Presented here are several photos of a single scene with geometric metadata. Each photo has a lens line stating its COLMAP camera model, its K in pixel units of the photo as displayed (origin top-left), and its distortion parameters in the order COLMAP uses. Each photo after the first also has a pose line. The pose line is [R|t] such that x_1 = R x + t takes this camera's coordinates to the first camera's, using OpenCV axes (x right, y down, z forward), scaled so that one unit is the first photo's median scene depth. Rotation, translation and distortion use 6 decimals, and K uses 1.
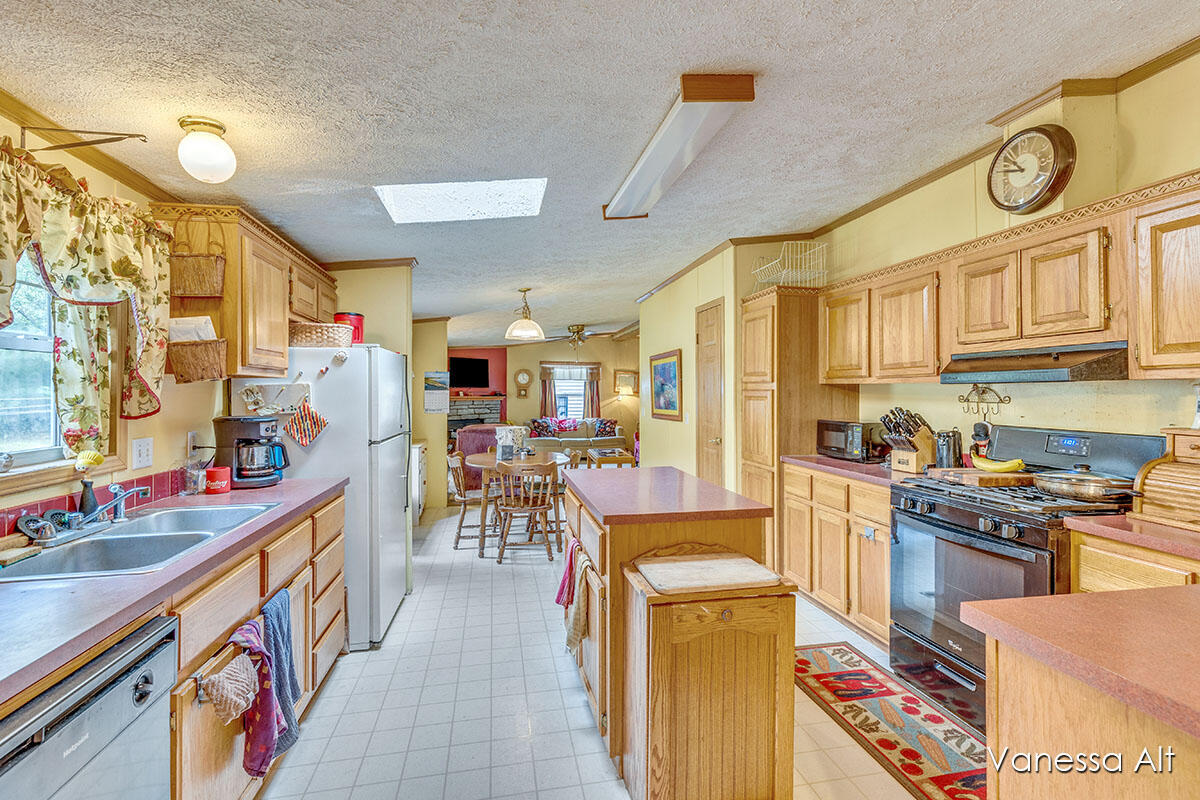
lens RADIAL K [[542.7, 0, 603.9], [0, 542.7, 397.5], [0, 0, 1]] dist [0.000311, -0.000127]
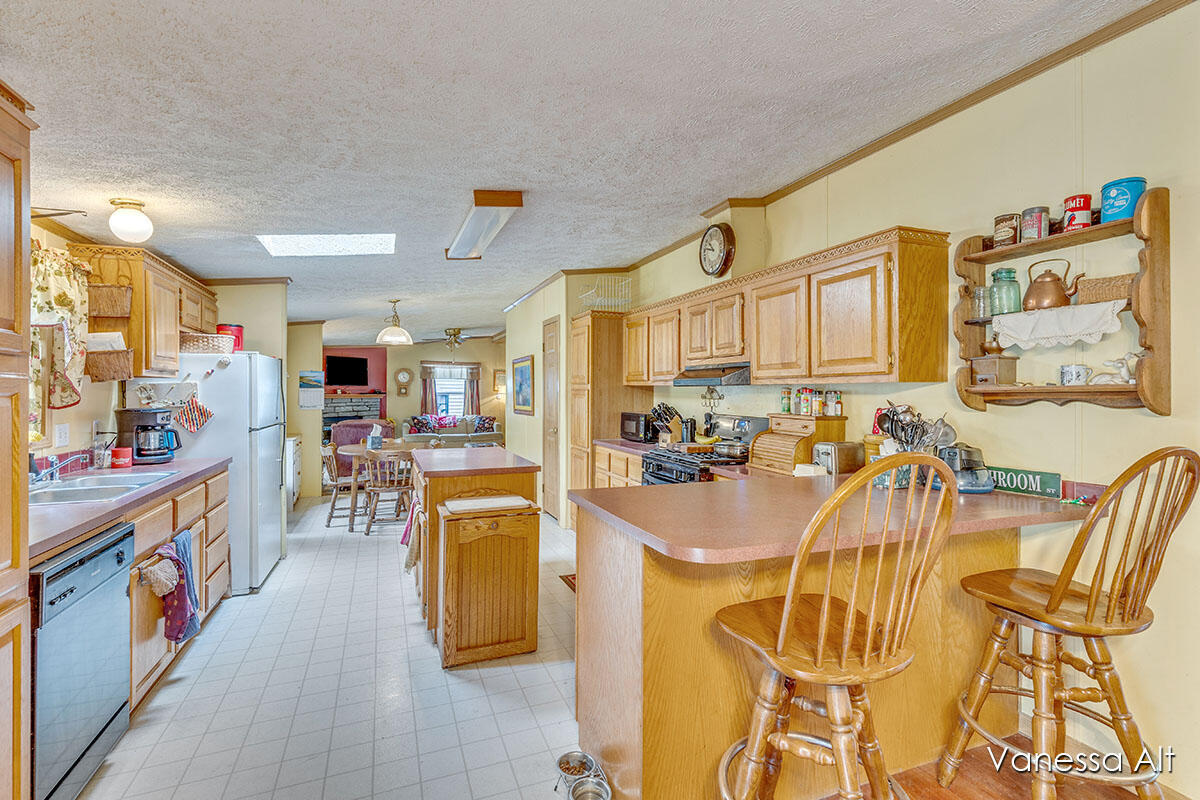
lens RADIAL K [[542.7, 0, 603.9], [0, 542.7, 397.5], [0, 0, 1]] dist [0.000311, -0.000127]
pose [[0.982099, 0.002716, 0.188347, 0.140905], [-0.003085, 0.999994, 0.001665, 0.003753], [-0.188341, -0.002216, 0.982101, -0.400178]]
